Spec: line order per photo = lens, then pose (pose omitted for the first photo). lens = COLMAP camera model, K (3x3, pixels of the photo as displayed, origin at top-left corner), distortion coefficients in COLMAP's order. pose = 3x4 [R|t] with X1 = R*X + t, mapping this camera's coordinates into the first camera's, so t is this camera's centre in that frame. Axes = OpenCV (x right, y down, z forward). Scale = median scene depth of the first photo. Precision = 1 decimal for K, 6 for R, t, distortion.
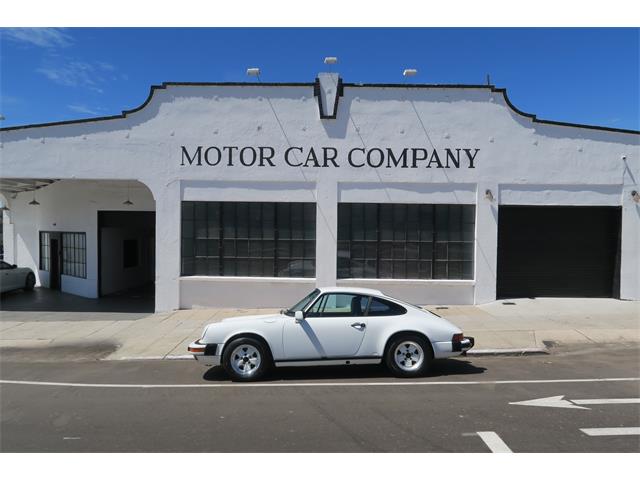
lens RADIAL K [[1581.5, 0, 321.4], [0, 1581.5, 235.3], [0, 0, 1]] dist [-0.367953, 0.000000]
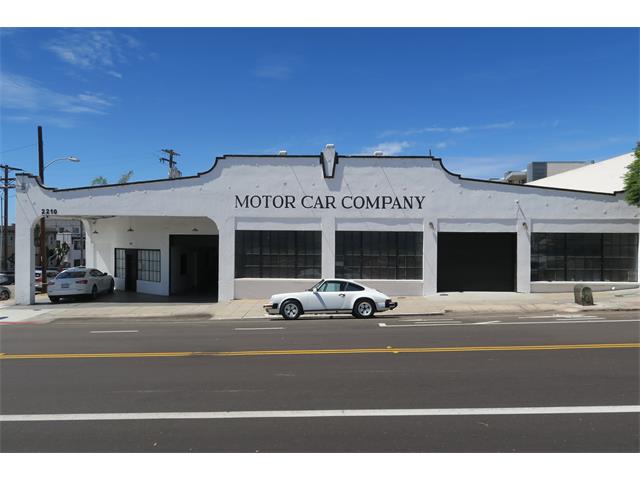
lens RADIAL K [[1581.5, 0, 319.1], [0, 1581.5, 243.0], [0, 0, 1]] dist [-0.367953, 0.000000]
pose [[0.999985, -0.004082, -0.003766, 0.000175], [0.004072, 0.999988, -0.002594, -0.004774], [0.003777, 0.002579, 0.999990, -0.575933]]
